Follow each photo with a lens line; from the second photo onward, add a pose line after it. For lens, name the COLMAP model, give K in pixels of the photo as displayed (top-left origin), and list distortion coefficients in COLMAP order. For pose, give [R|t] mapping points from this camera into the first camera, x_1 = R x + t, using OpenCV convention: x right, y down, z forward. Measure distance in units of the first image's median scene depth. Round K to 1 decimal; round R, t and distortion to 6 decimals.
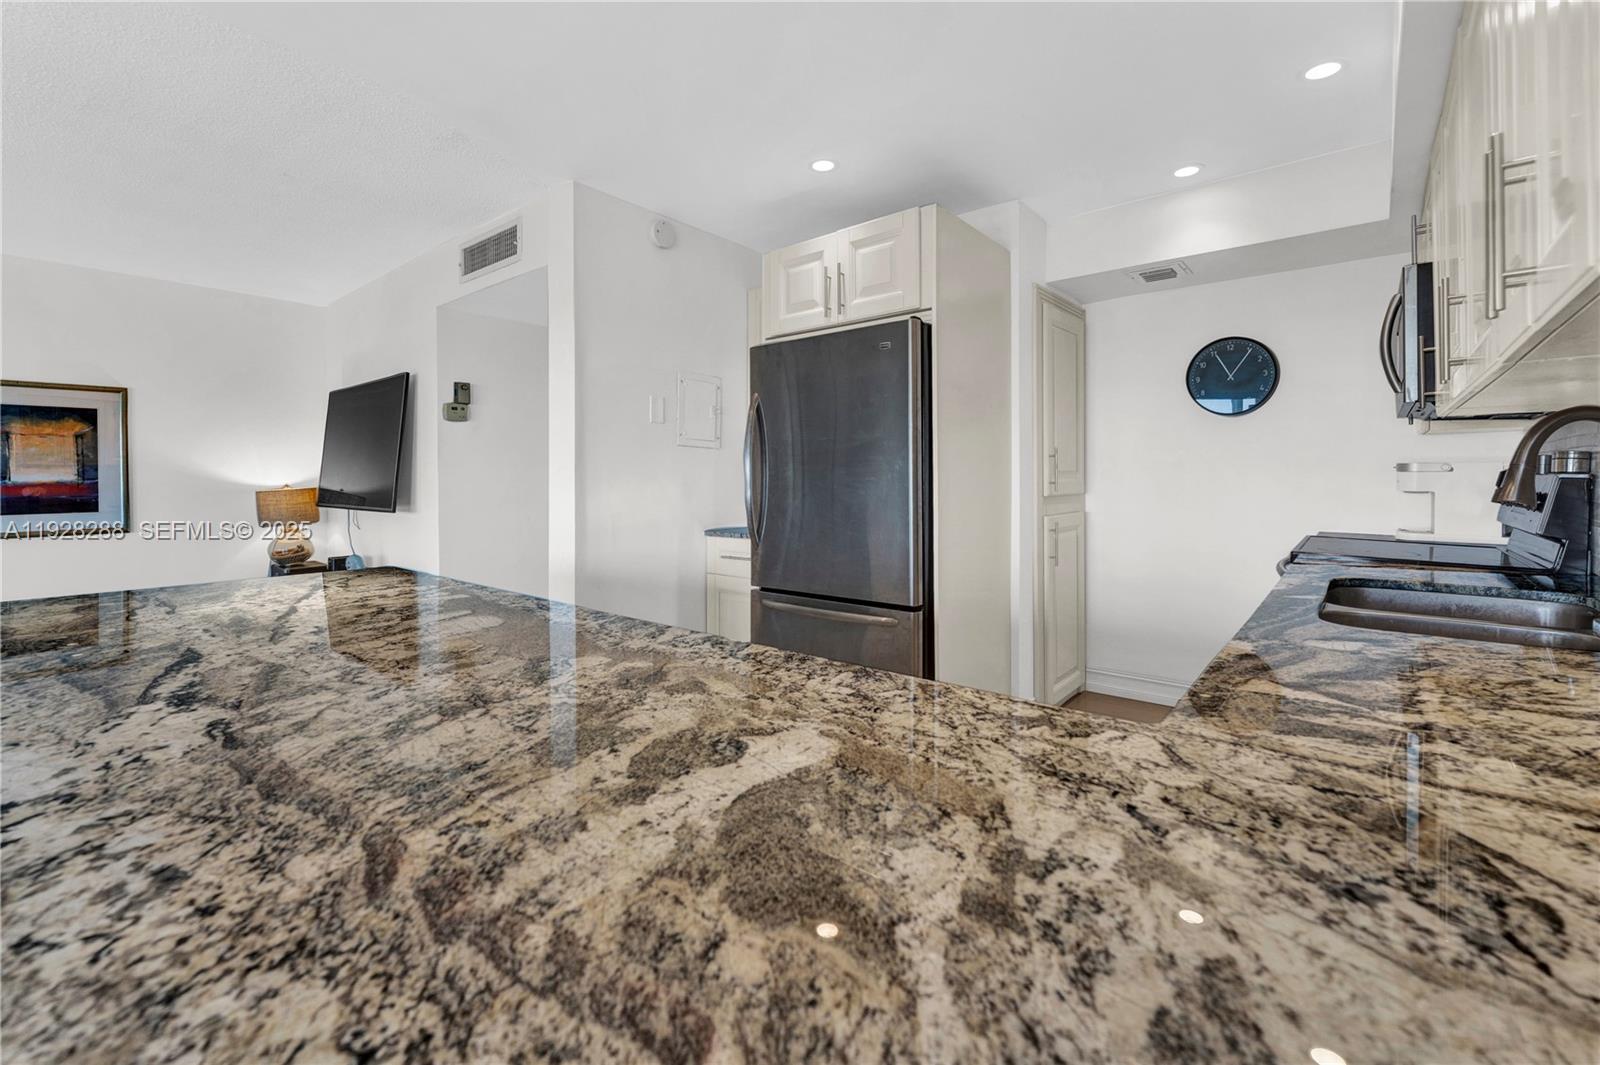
lens RADIAL K [[685.3, 0, 788.7], [0, 685.3, 478.6], [0, 0, 1]] dist [-0.002930, -0.000378]
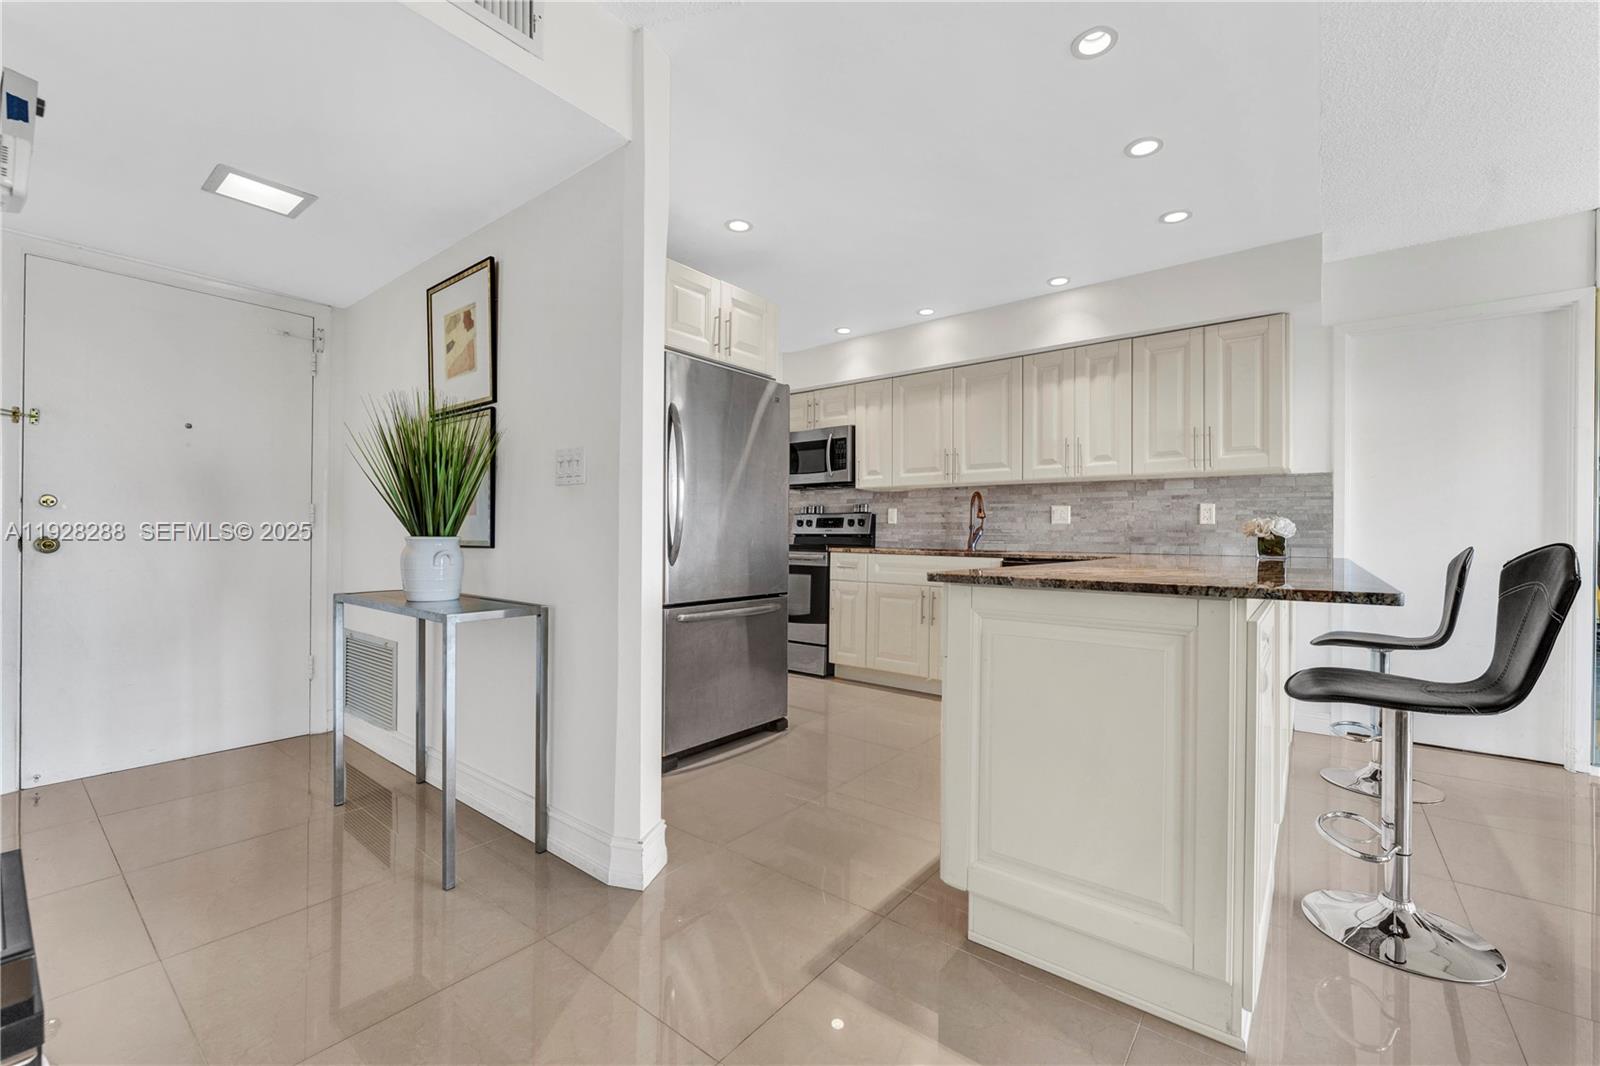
lens RADIAL K [[654.5, 0, 799.2], [0, 654.5, 533.9], [0, 0, 1]] dist [-0.005055, 0.000417]
pose [[-0.038164, 0.008605, 0.999234, -0.861611], [-0.005298, 0.999947, -0.008813, 0.061184], [-0.999257, -0.005631, -0.038116, 0.763656]]
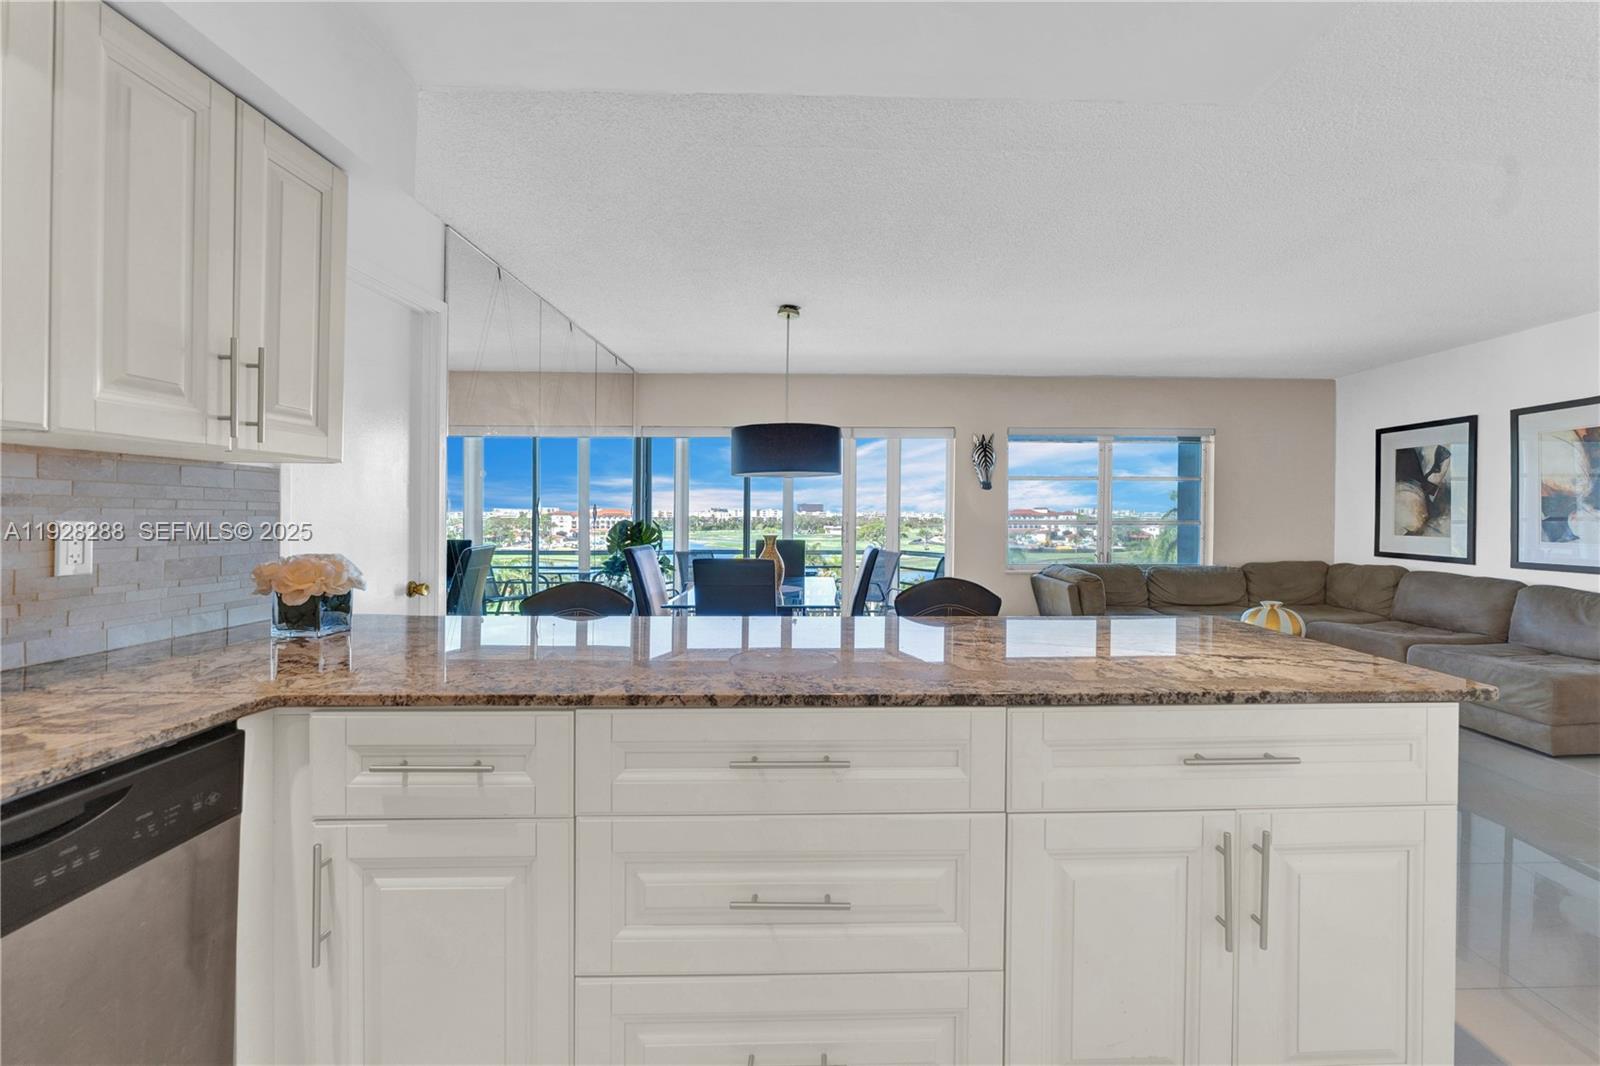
lens RADIAL K [[654.5, 0, 856.6], [0, 654.5, 527.3], [0, 0, 1]] dist [-0.005055, 0.000417]
pose [[-0.744976, 0.012658, -0.666972, 0.094687], [-0.002106, 0.999770, 0.021326, -0.007066], [0.667088, 0.017292, -0.744778, 0.679646]]
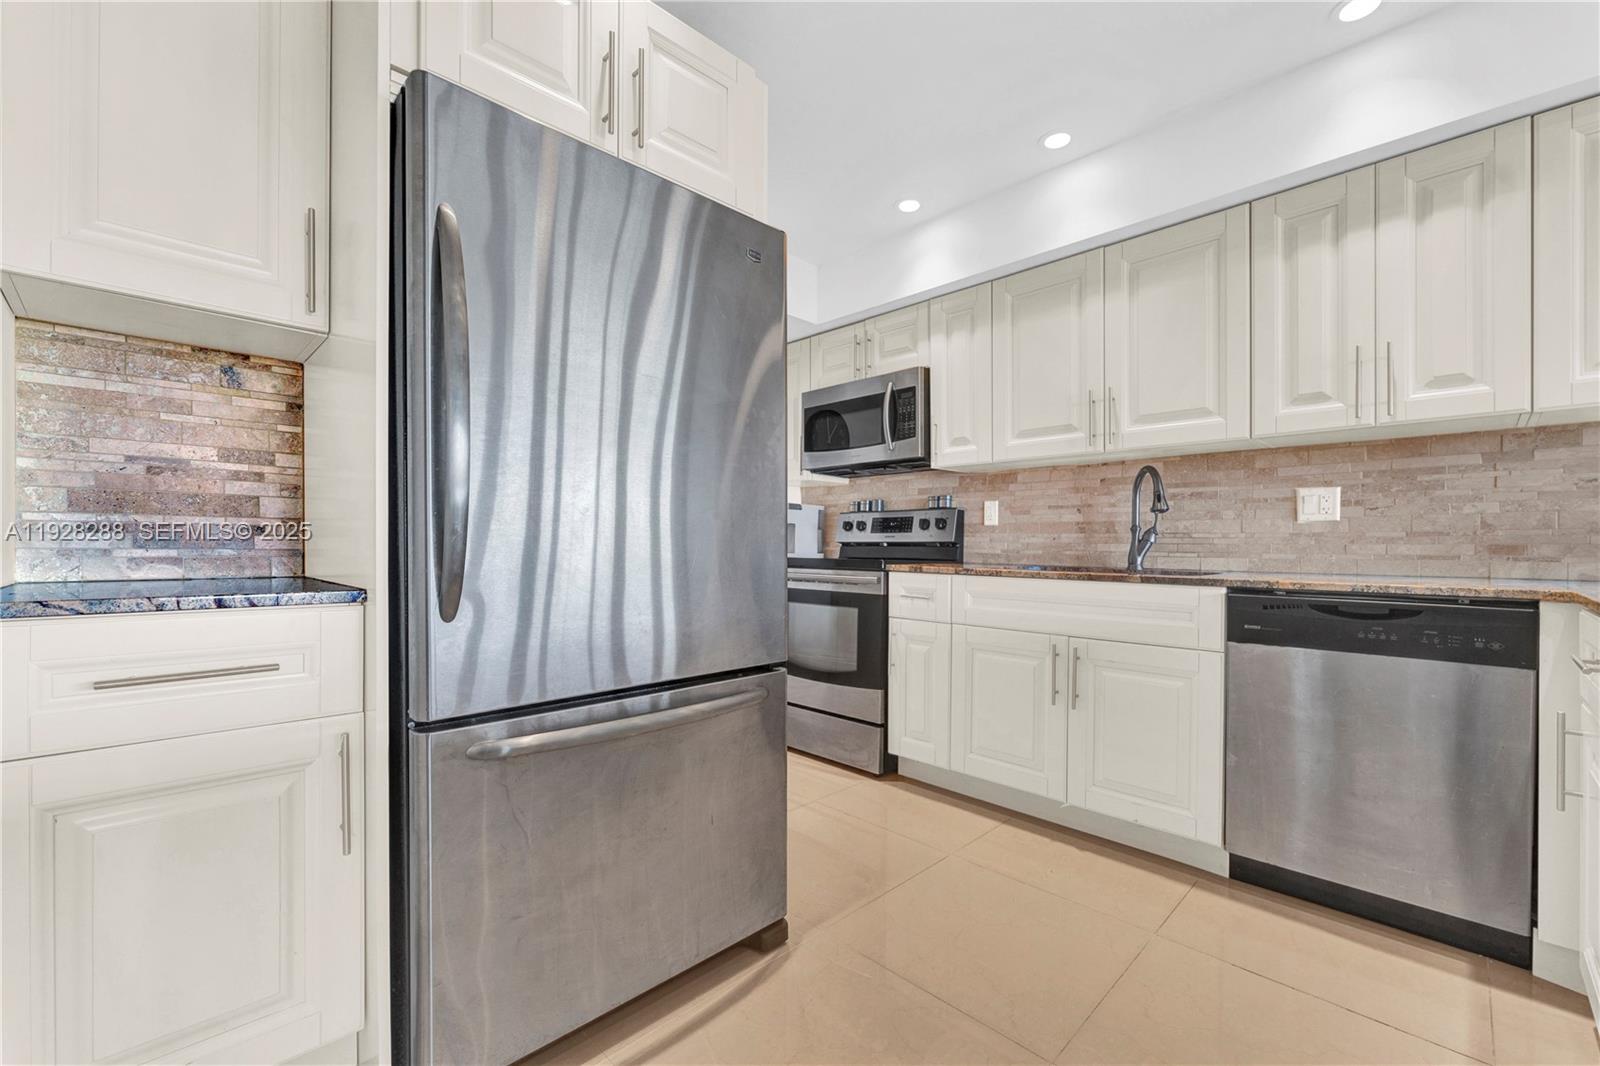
lens RADIAL K [[654.5, 0, 798.3], [0, 654.5, 538.6], [0, 0, 1]] dist [-0.005055, 0.000417]
pose [[0.083499, 0.014666, 0.996400, -0.341526], [-0.001652, 0.999892, -0.014579, 0.057233], [-0.996506, -0.000428, 0.083514, 0.692463]]
